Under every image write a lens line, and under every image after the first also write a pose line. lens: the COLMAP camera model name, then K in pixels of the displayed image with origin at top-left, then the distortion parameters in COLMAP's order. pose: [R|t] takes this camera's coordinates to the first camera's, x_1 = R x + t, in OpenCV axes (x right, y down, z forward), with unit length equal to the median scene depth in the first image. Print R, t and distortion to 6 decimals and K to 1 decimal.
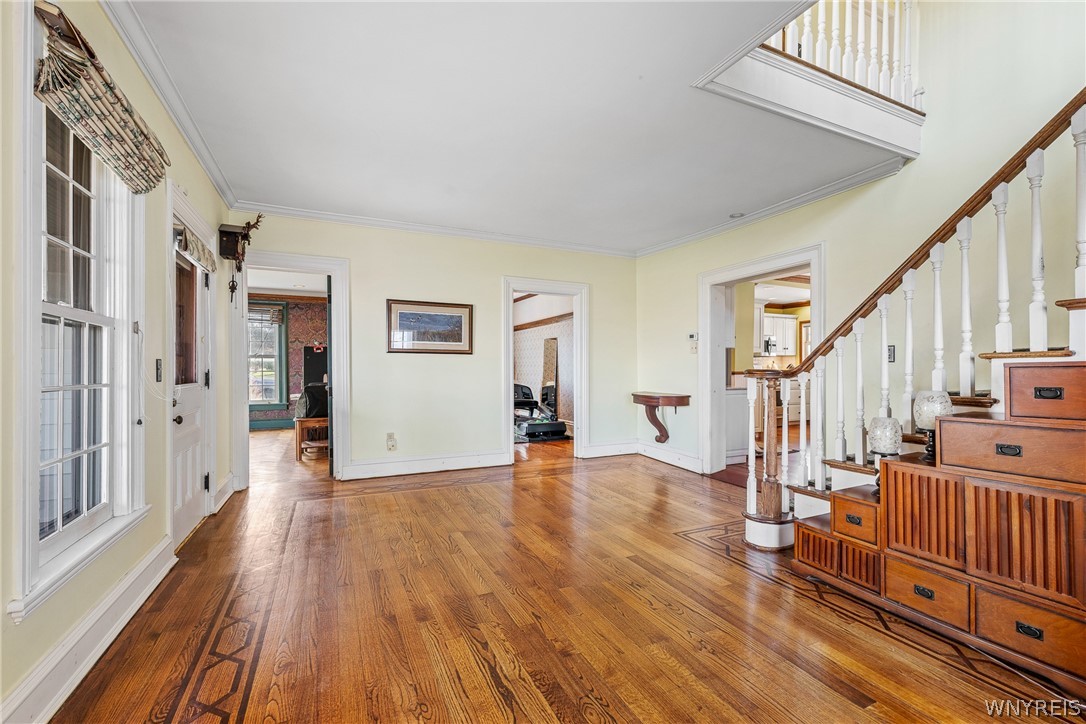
lens RADIAL K [[458.6, 0, 540.4], [0, 458.6, 364.3], [0, 0, 1]] dist [-0.003891, -0.000068]
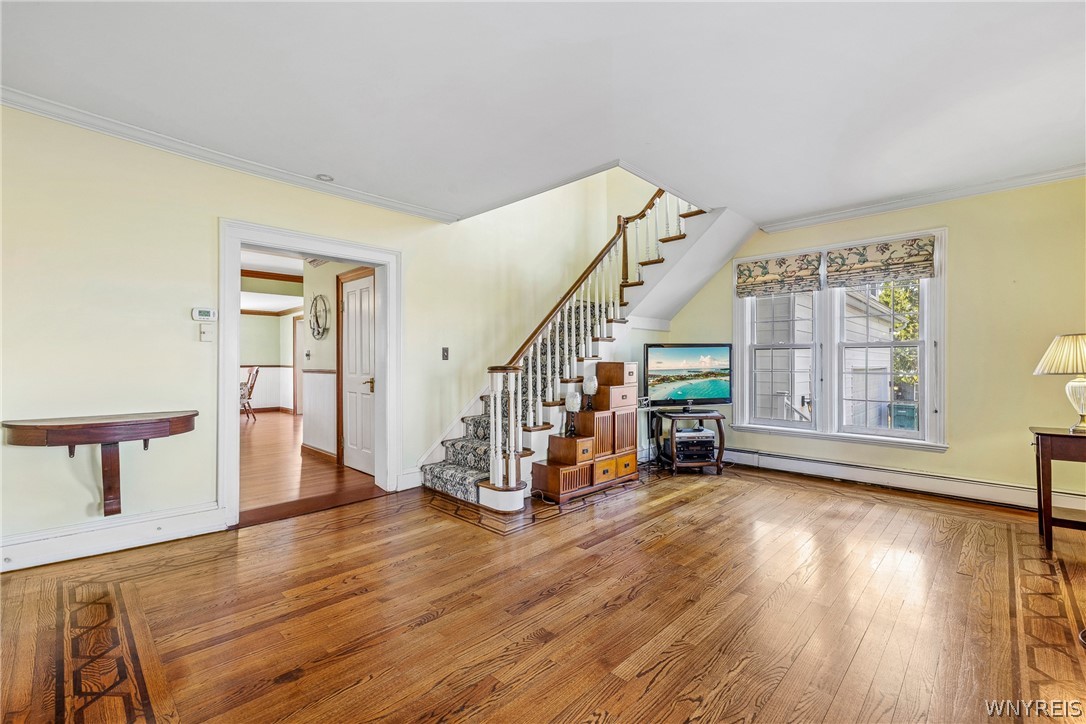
lens RADIAL K [[458.6, 0, 540.0], [0, 458.6, 360.2], [0, 0, 1]] dist [-0.003891, -0.000068]
pose [[-0.338648, 0.004999, 0.940900, -0.720055], [-0.001059, 0.999983, -0.005694, 0.000364], [-0.940913, -0.002925, -0.338637, 1.384010]]
